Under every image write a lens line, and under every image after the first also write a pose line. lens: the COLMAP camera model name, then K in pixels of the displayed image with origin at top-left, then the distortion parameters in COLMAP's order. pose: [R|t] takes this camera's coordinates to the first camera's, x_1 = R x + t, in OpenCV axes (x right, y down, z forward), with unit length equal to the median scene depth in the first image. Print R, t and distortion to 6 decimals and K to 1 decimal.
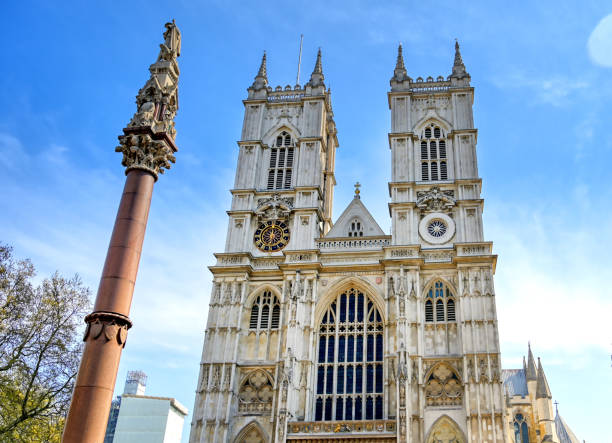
lens RADIAL K [[596.4, 0, 390.5], [0, 596.4, 232.7], [0, 0, 1]] dist [-0.000057, 0.006100]
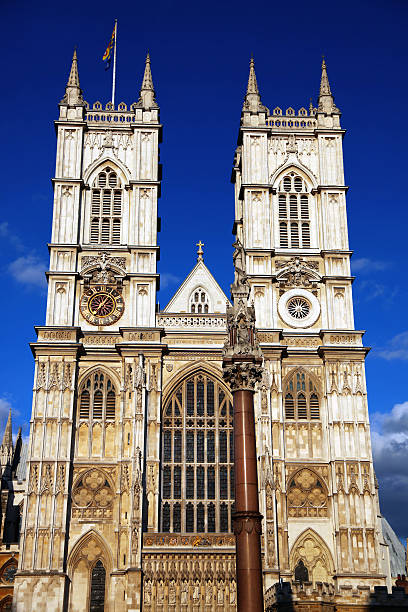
lens RADIAL K [[882.9, 0, 205.6], [0, 882.9, 305.4], [0, 0, 1]] dist [0.190631, -0.035515]
pose [[0.991101, 0.052018, 0.122524, -0.222037], [-0.065153, 0.992254, 0.105765, -0.144028], [-0.116073, -0.112807, 0.986814, -0.249102]]
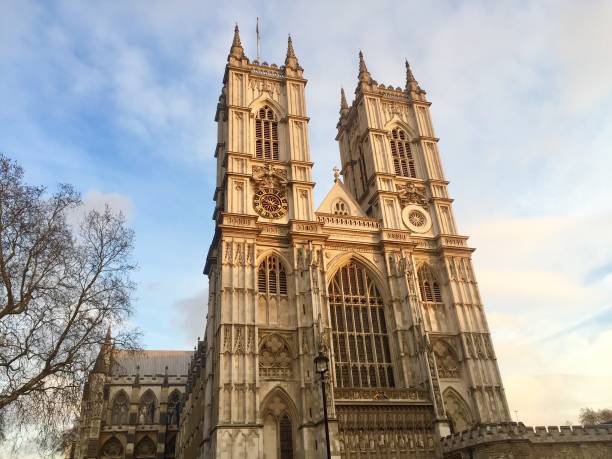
lens RADIAL K [[516.7, 0, 307.0], [0, 516.7, 226.1], [0, 0, 1]] dist [0.097624, -0.116274]
pose [[0.927207, 0.136888, 0.348639, -0.475131], [-0.127389, 0.990584, -0.050147, 0.085348], [-0.352220, 0.002084, 0.935915, 0.170878]]
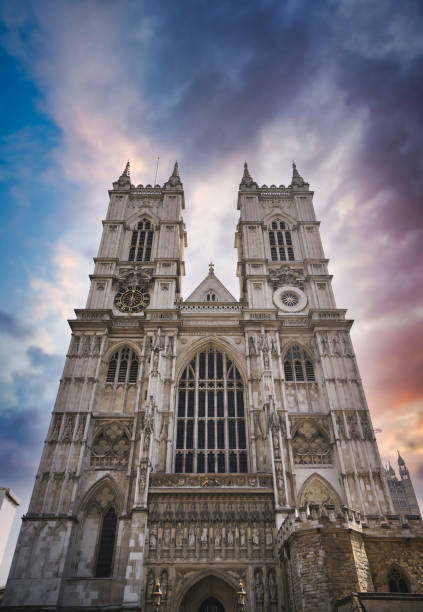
lens RADIAL K [[420.7, 0, 212.3], [0, 420.7, 321.7], [0, 0, 1]] dist [0.042797, 0.002345]
pose [[0.996390, 0.052585, 0.066654, -0.114326], [-0.042400, 0.988386, -0.145932, 0.156448], [-0.073553, 0.142579, 0.987047, 0.288551]]
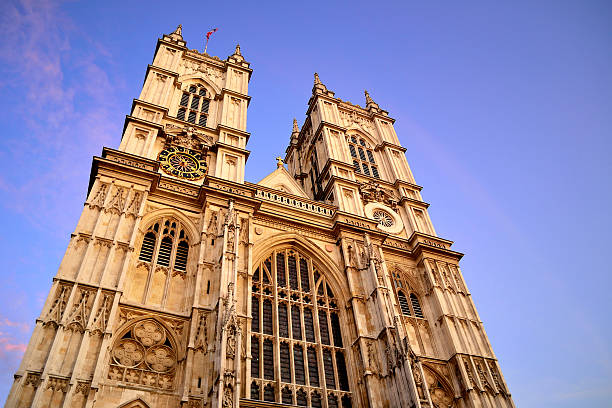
lens RADIAL K [[488.0, 0, 304.4], [0, 488.0, 205.0], [0, 0, 1]] dist [-0.070750, -0.000360]
pose [[0.888717, 0.309235, 0.338461, -0.270170], [-0.160840, 0.901643, -0.401461, 0.281607], [-0.429316, 0.302347, 0.851043, 0.489592]]
